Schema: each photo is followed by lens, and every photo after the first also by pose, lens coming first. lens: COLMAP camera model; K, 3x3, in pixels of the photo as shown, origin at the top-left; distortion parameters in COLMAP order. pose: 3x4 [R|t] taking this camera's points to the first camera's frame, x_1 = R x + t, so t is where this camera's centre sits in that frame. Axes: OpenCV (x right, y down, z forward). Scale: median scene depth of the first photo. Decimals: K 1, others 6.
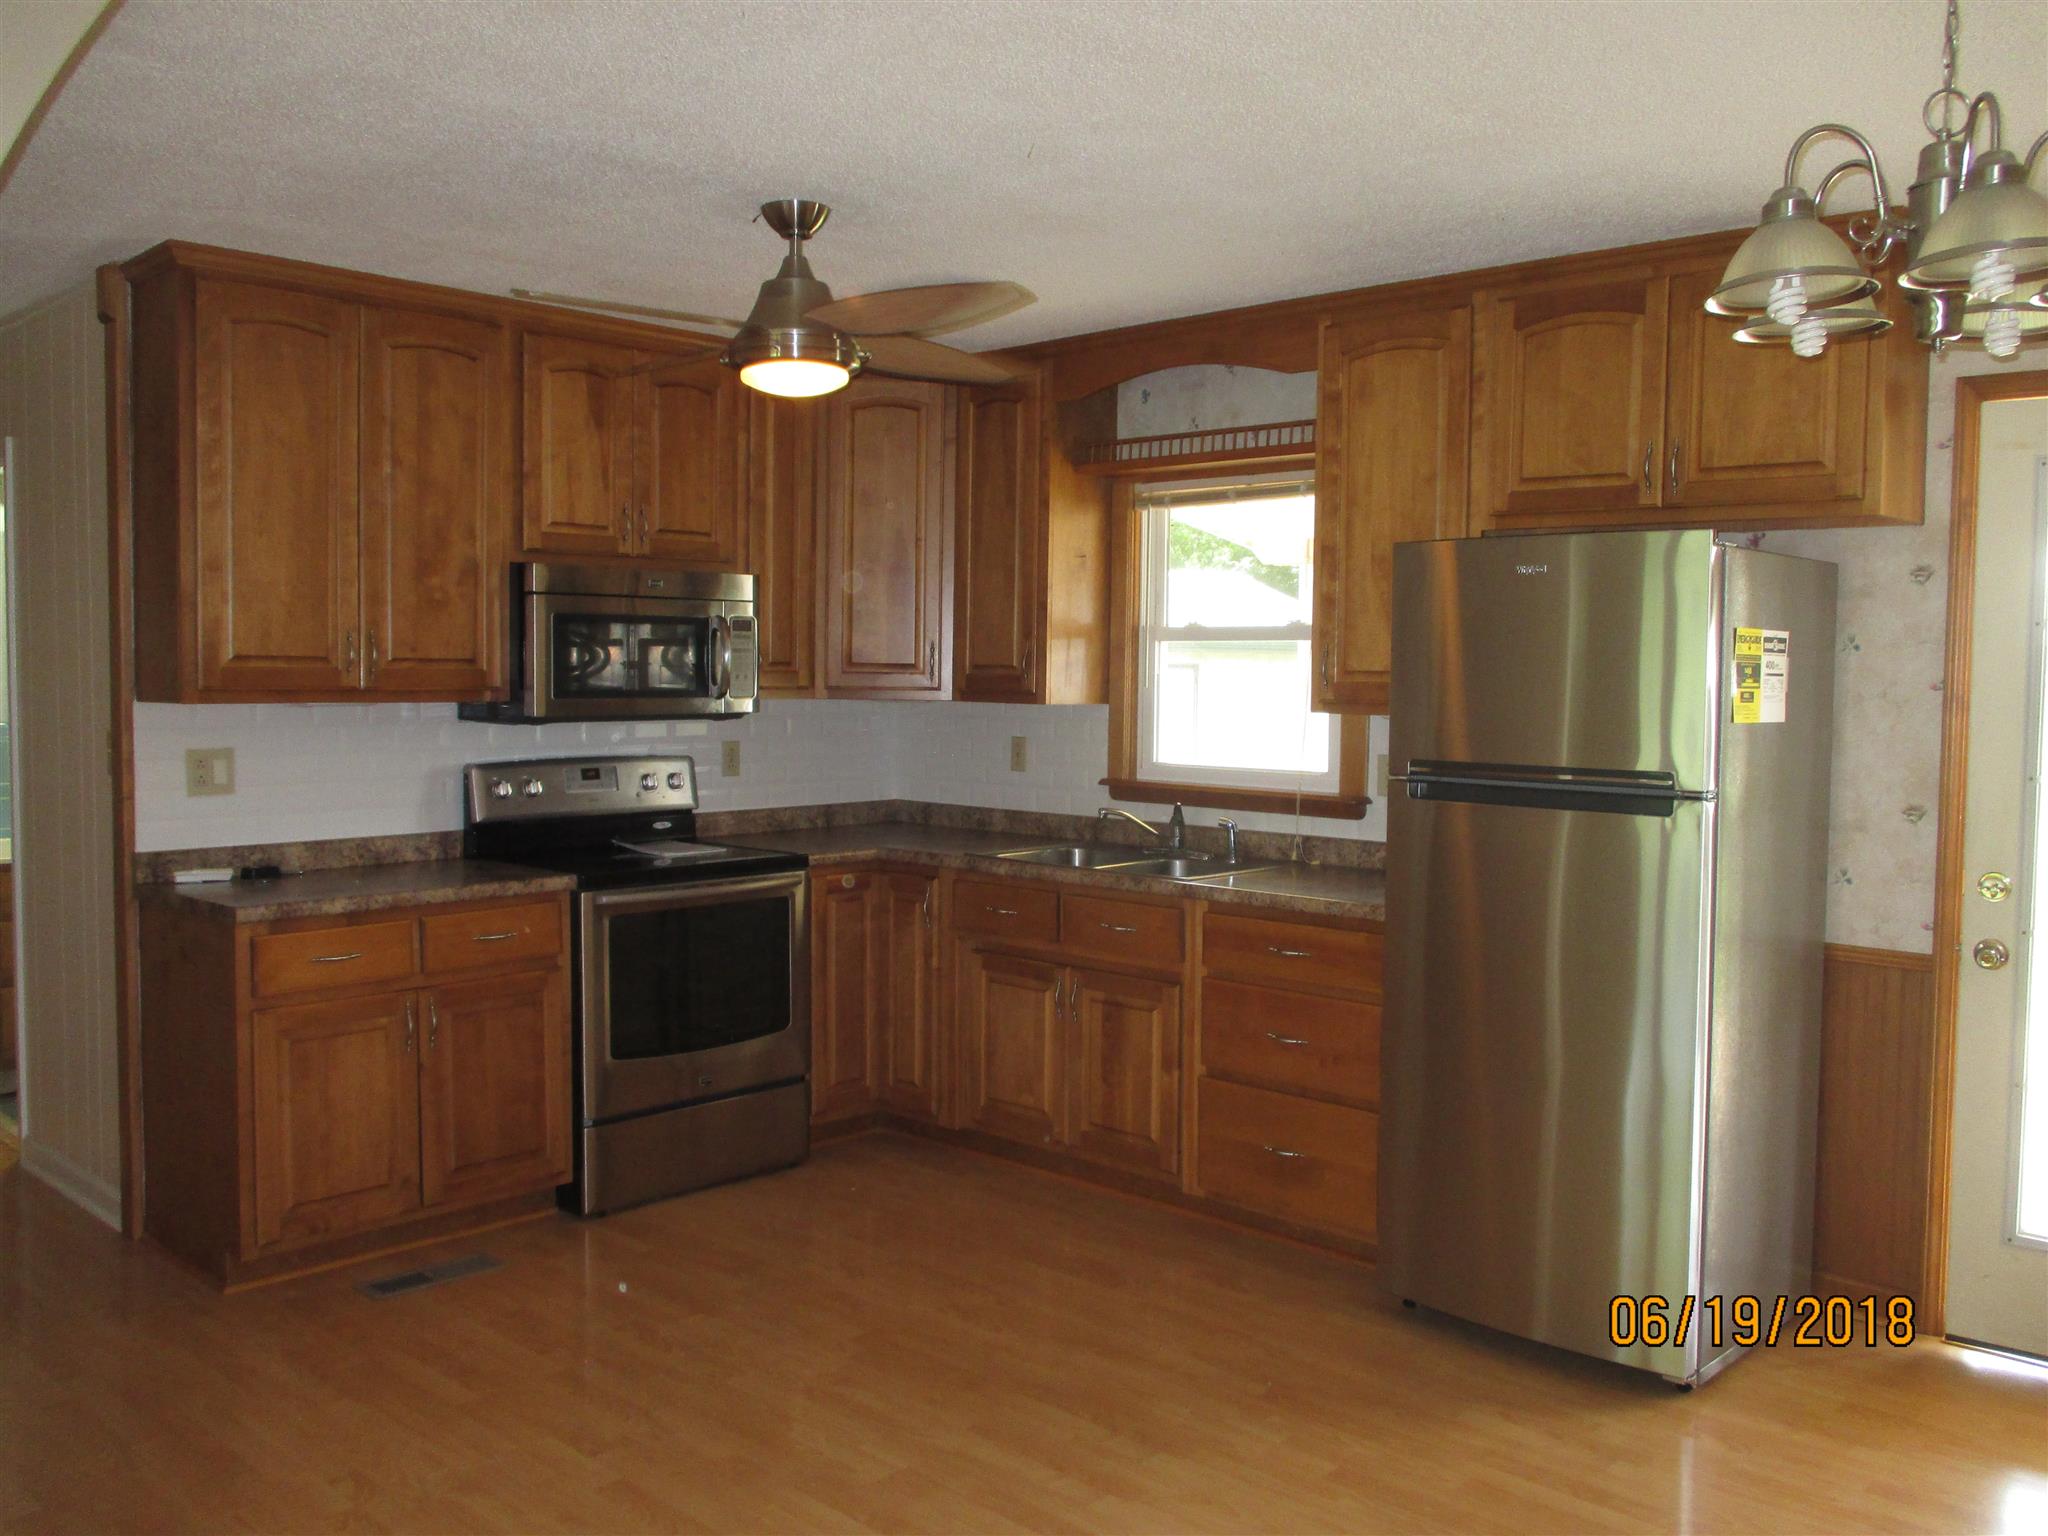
lens RADIAL K [[1723.0, 0, 1041.9], [0, 1723.0, 756.6], [0, 0, 1]] dist [-0.003026, -0.005422]
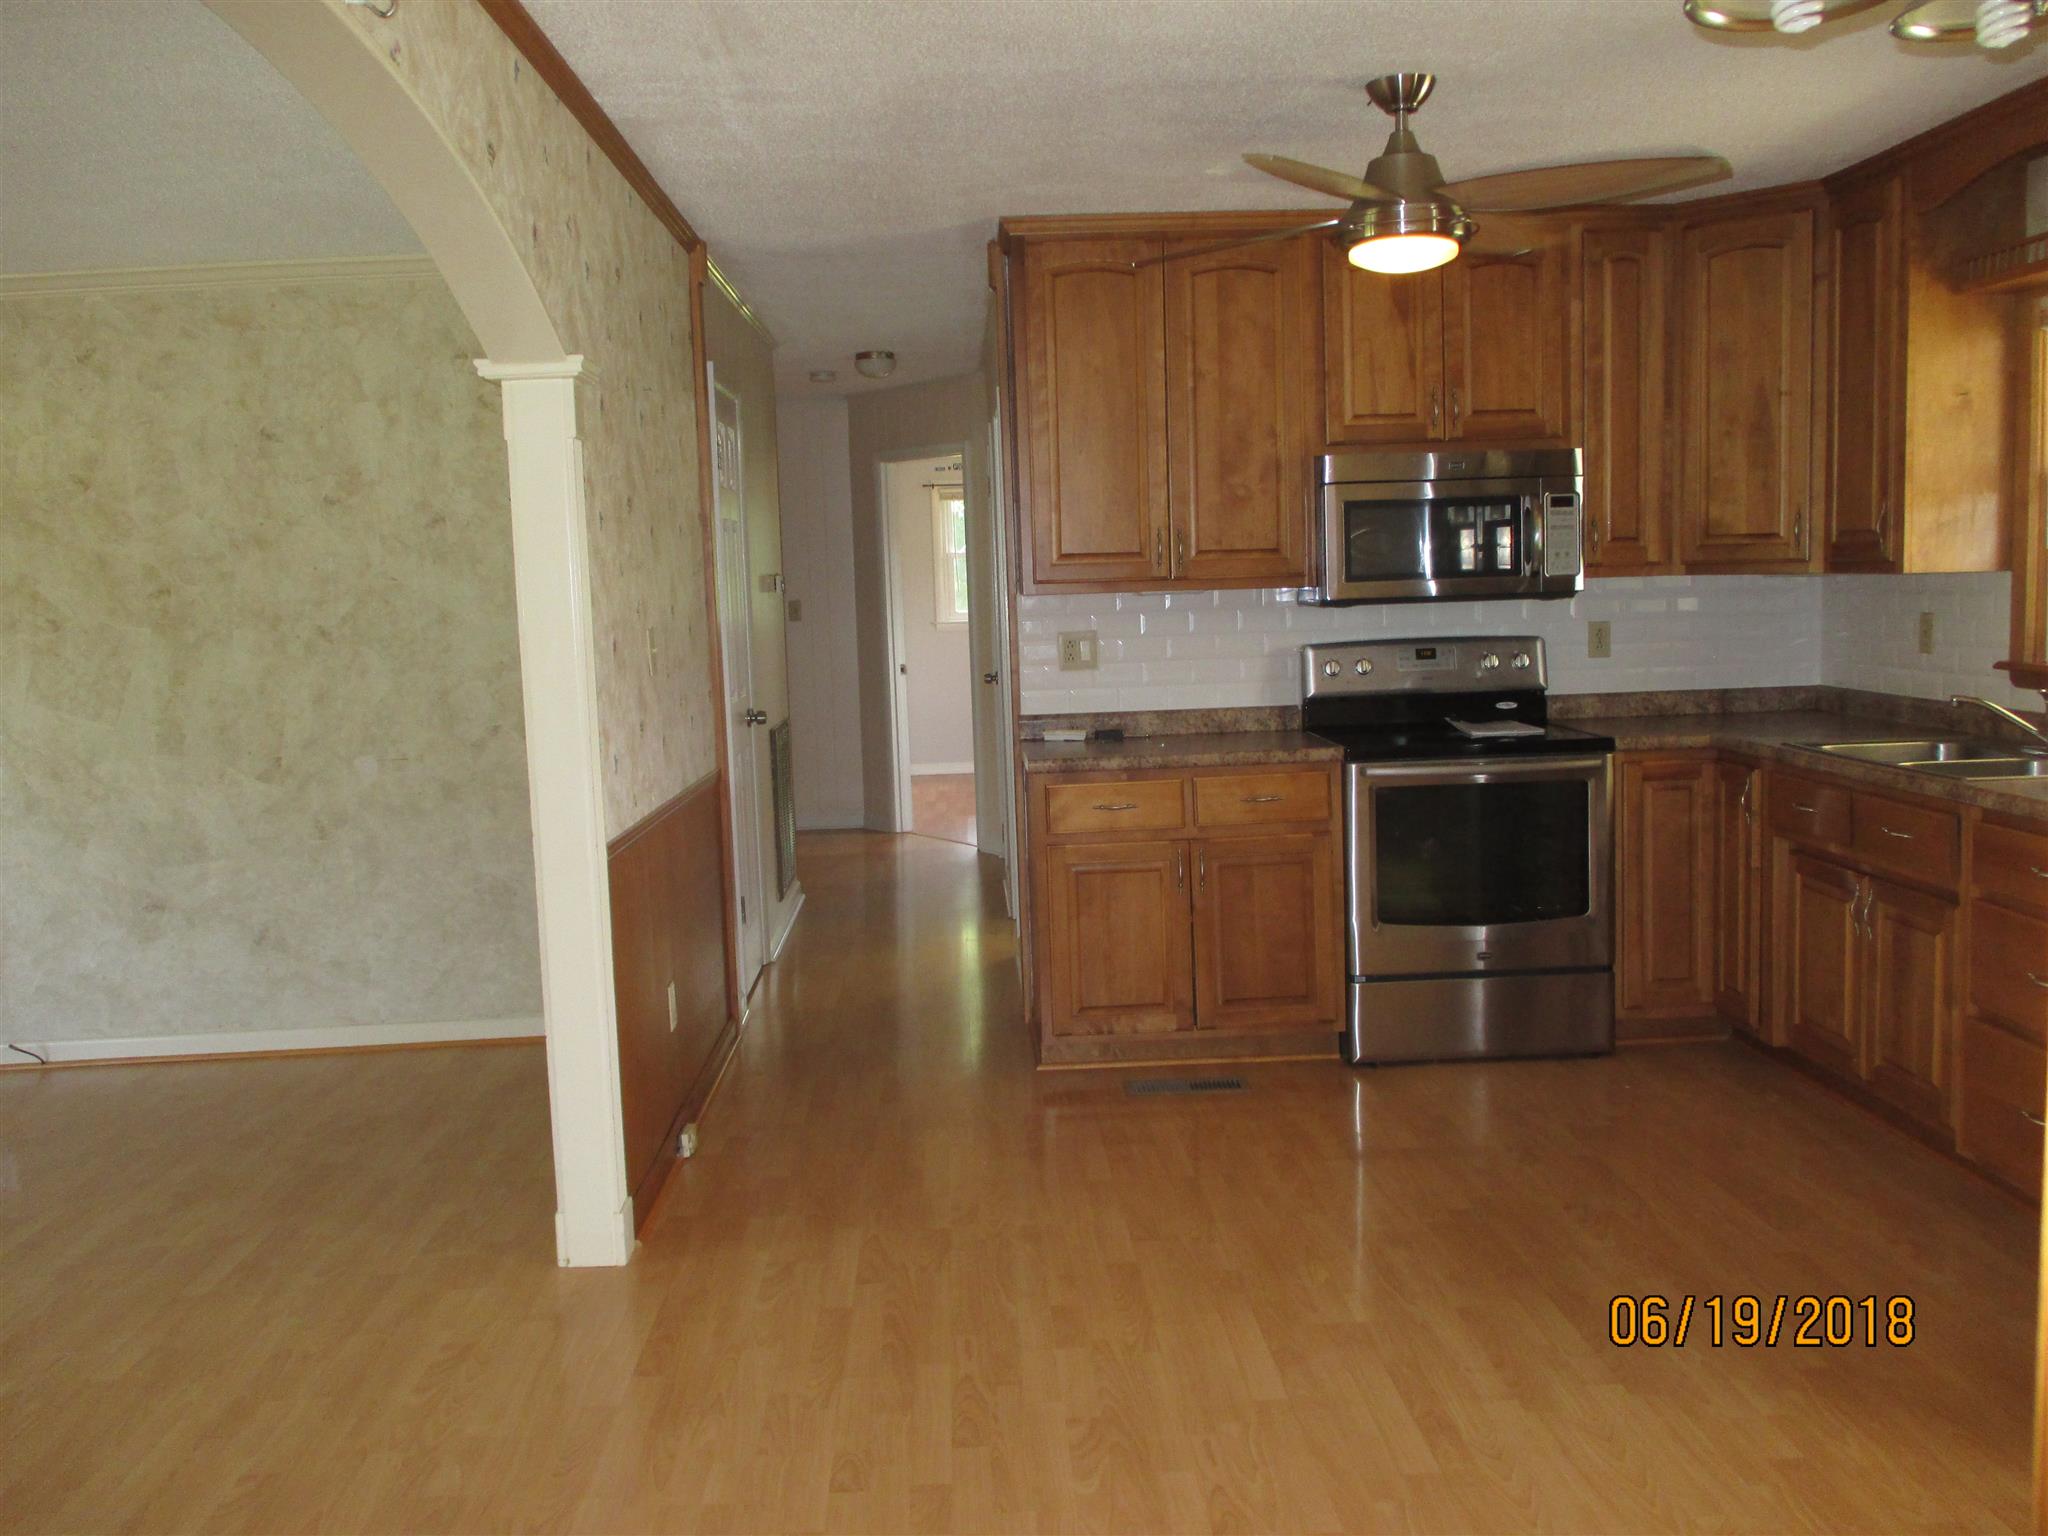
lens RADIAL K [[1723.0, 0, 1041.9], [0, 1723.0, 756.6], [0, 0, 1]] dist [-0.003026, -0.005422]
pose [[0.726963, 0.041463, -0.685424, 0.322524], [0.002219, 0.998028, 0.062726, 0.006774], [0.686673, -0.047120, 0.725437, 0.092274]]
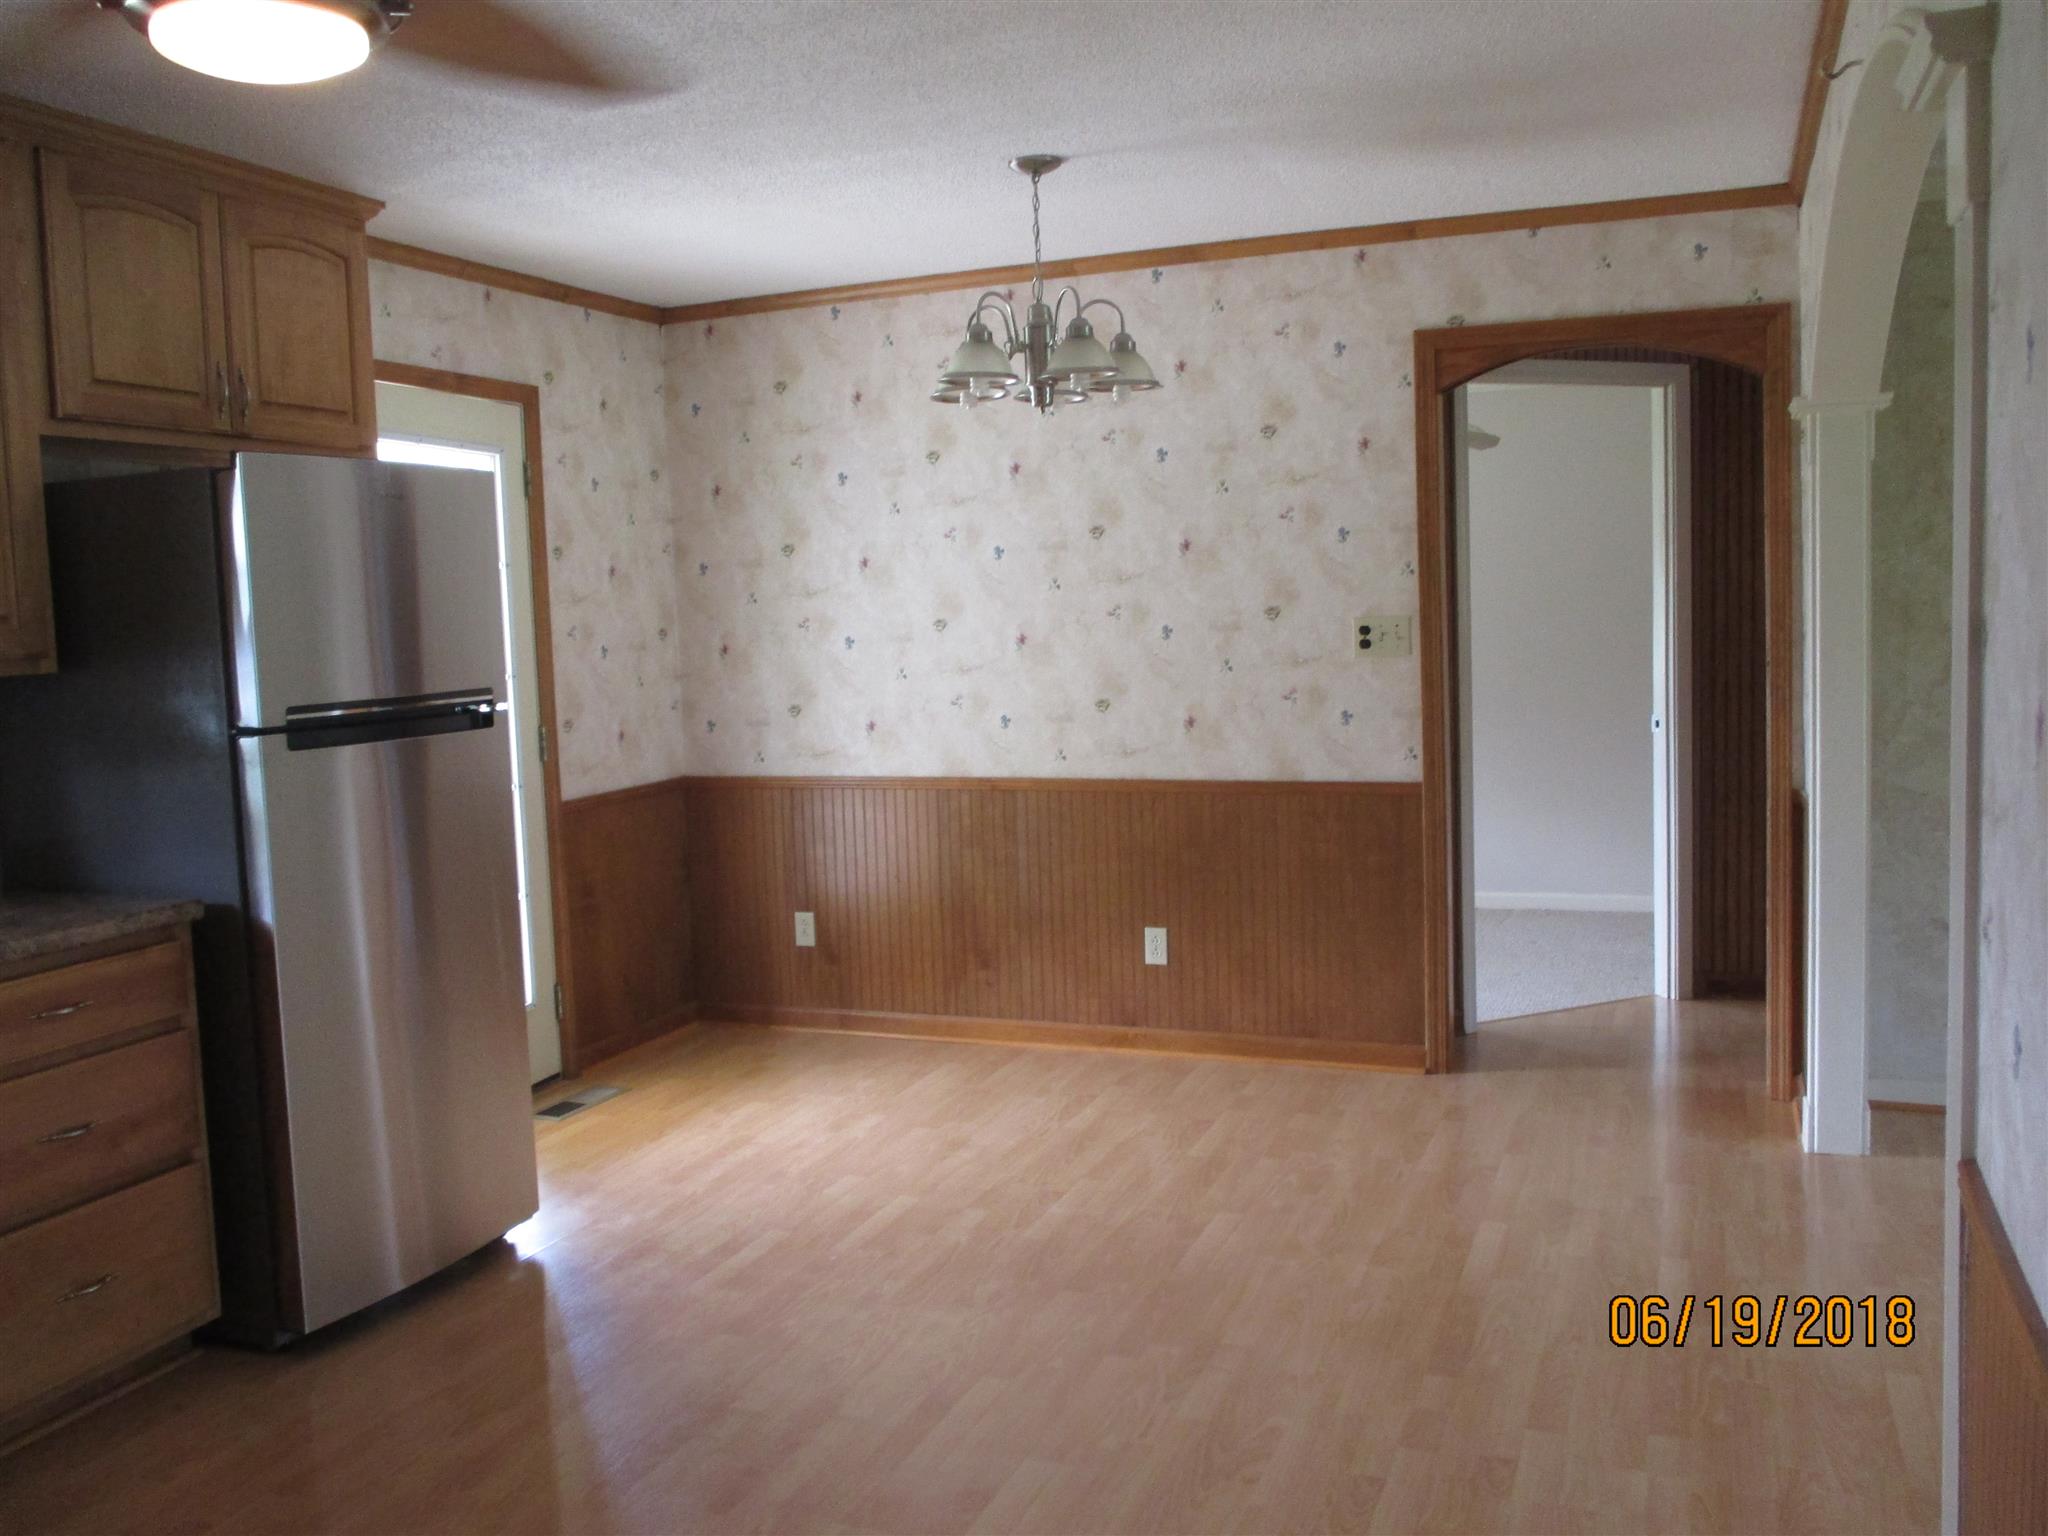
lens RADIAL K [[1723.0, 0, 1041.9], [0, 1723.0, 756.6], [0, 0, 1]] dist [-0.003026, -0.005422]
pose [[-0.385869, -0.074966, 0.919503, -0.590233], [0.082399, 0.989909, 0.115285, -0.034751], [-0.918867, 0.120251, -0.375798, 0.804126]]
